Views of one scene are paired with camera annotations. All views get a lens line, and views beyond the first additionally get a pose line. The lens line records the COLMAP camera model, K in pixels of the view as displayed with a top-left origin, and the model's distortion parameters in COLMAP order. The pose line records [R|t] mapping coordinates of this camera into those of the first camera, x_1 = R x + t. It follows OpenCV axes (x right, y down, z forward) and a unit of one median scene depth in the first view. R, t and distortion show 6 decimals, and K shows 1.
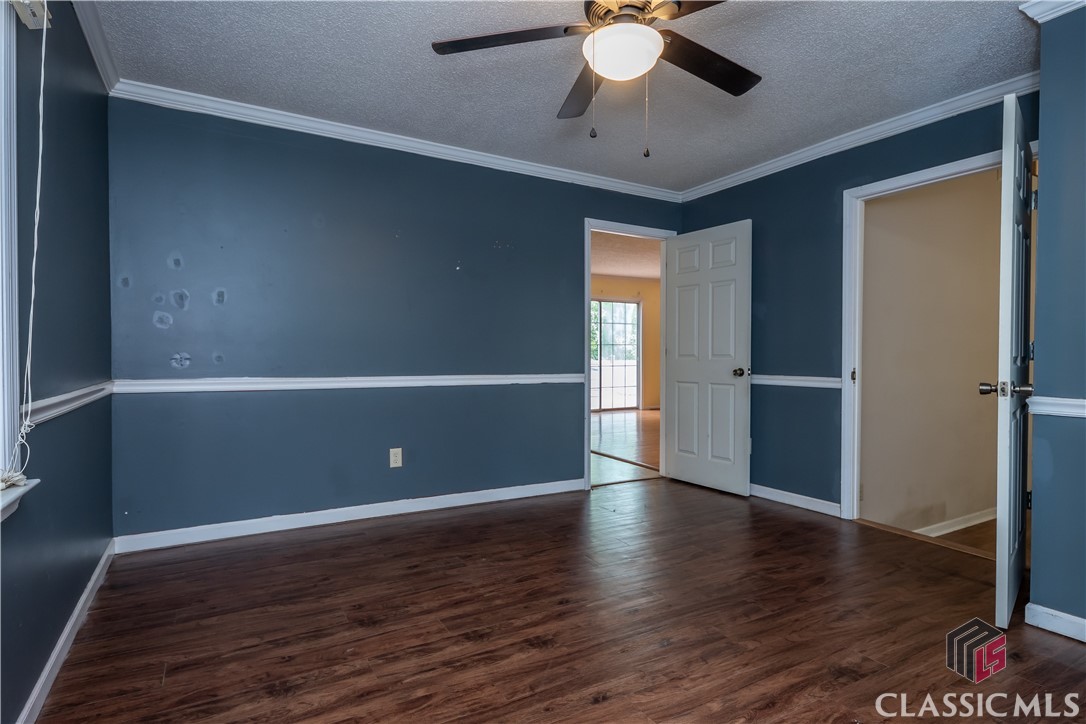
lens RADIAL K [[568.9, 0, 542.2], [0, 568.9, 365.1], [0, 0, 1]] dist [0.008225, -0.001422]
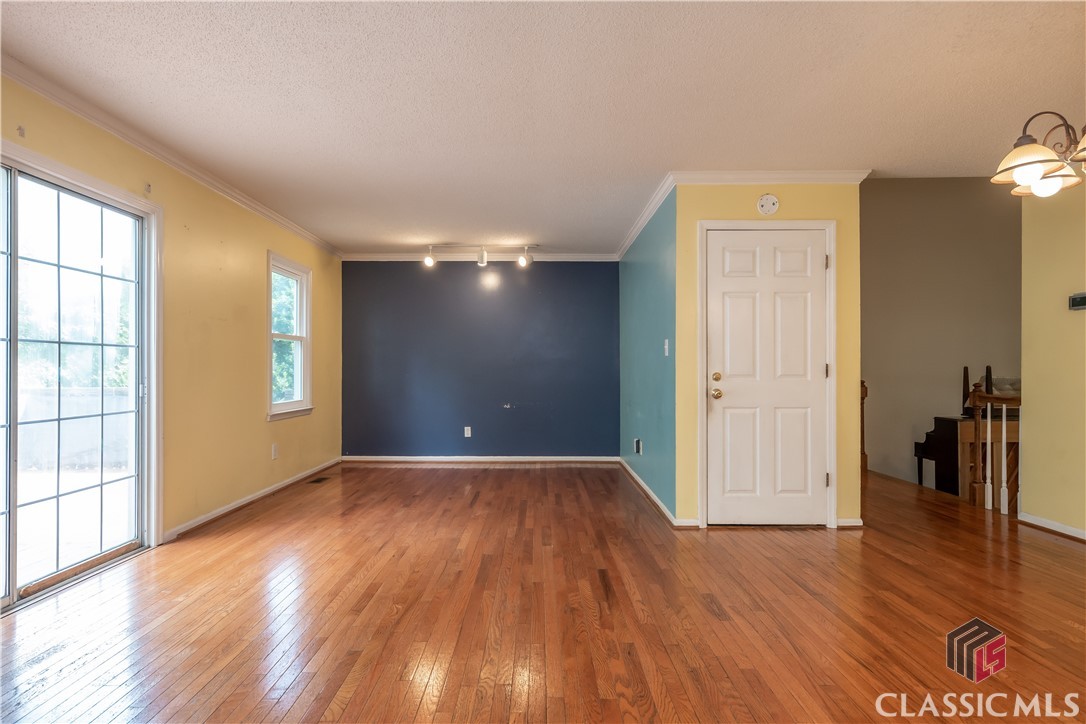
lens RADIAL K [[577.2, 0, 542.8], [0, 577.2, 365.6], [0, 0, 1]] dist [0.007574, 0.000531]
pose [[0.500848, 0.004132, 0.865526, -0.002601], [0.019777, 0.999673, -0.016216, -0.015868], [-0.865310, 0.025240, 0.500602, 0.672854]]
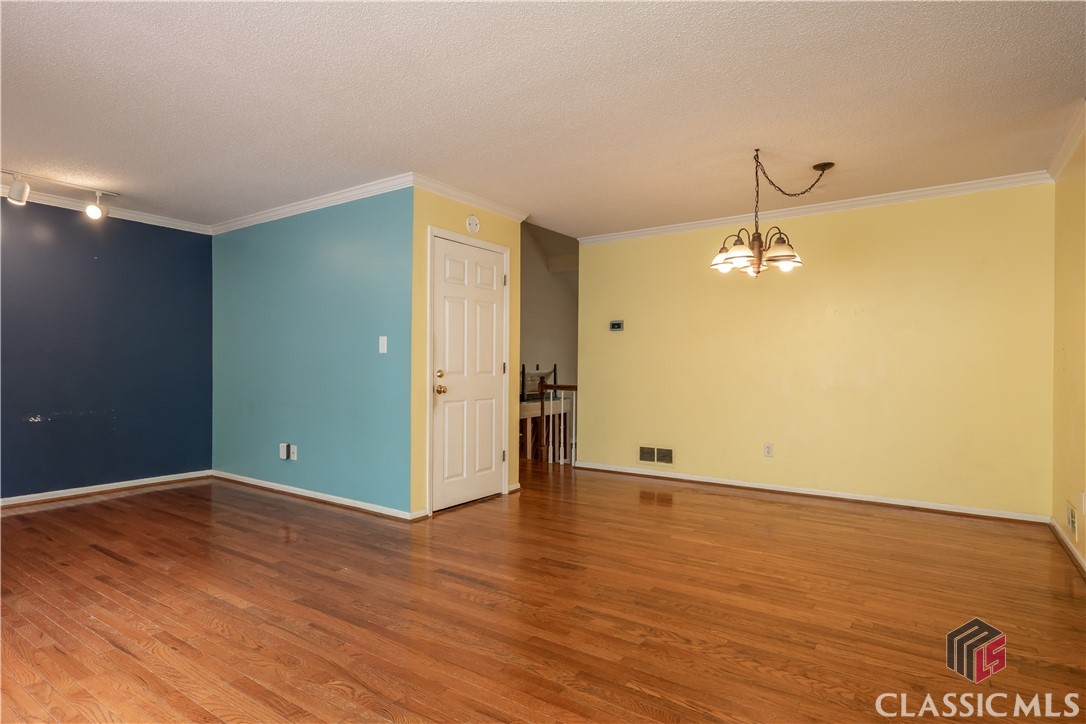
lens RADIAL K [[568.9, 0, 542.2], [0, 568.9, 365.1], [0, 0, 1]] dist [0.008225, -0.001422]
pose [[-0.424135, -0.002558, 0.905595, -0.014514], [0.014419, 0.999850, 0.009578, -0.021616], [-0.905484, 0.017120, -0.424035, 0.878579]]
